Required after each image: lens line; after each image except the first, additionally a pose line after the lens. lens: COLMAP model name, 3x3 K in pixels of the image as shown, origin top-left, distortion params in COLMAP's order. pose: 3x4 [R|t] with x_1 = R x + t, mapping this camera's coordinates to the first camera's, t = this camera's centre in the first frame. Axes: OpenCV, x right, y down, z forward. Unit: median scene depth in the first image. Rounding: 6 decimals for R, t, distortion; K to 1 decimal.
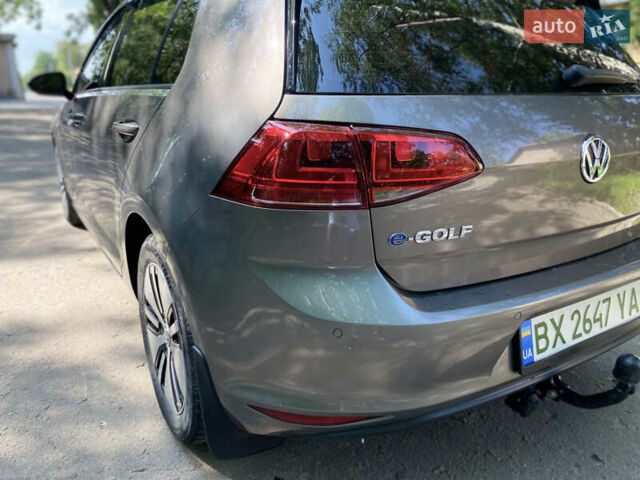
lens RADIAL K [[498.2, 0, 320.4], [0, 498.2, 221.0], [0, 0, 1]] dist [0.005958, -0.004034]
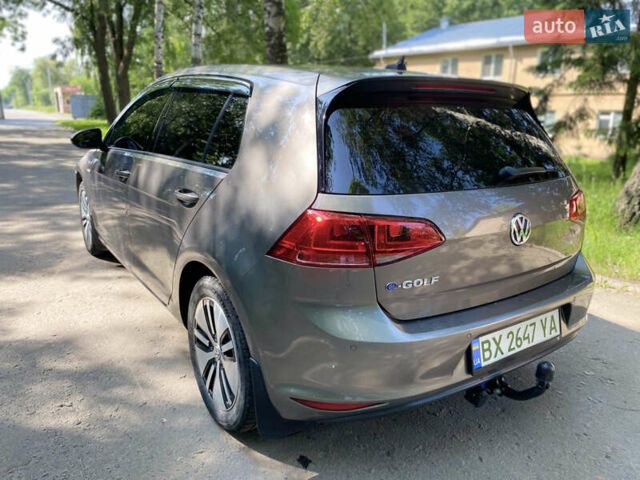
lens RADIAL K [[498.2, 0, 320.4], [0, 498.2, 221.0], [0, 0, 1]] dist [0.005958, -0.004034]
pose [[0.999145, 0.003665, 0.041184, -0.109952], [-0.002070, 0.999248, -0.038710, -0.090072], [-0.041295, 0.038592, 0.998401, -0.463705]]
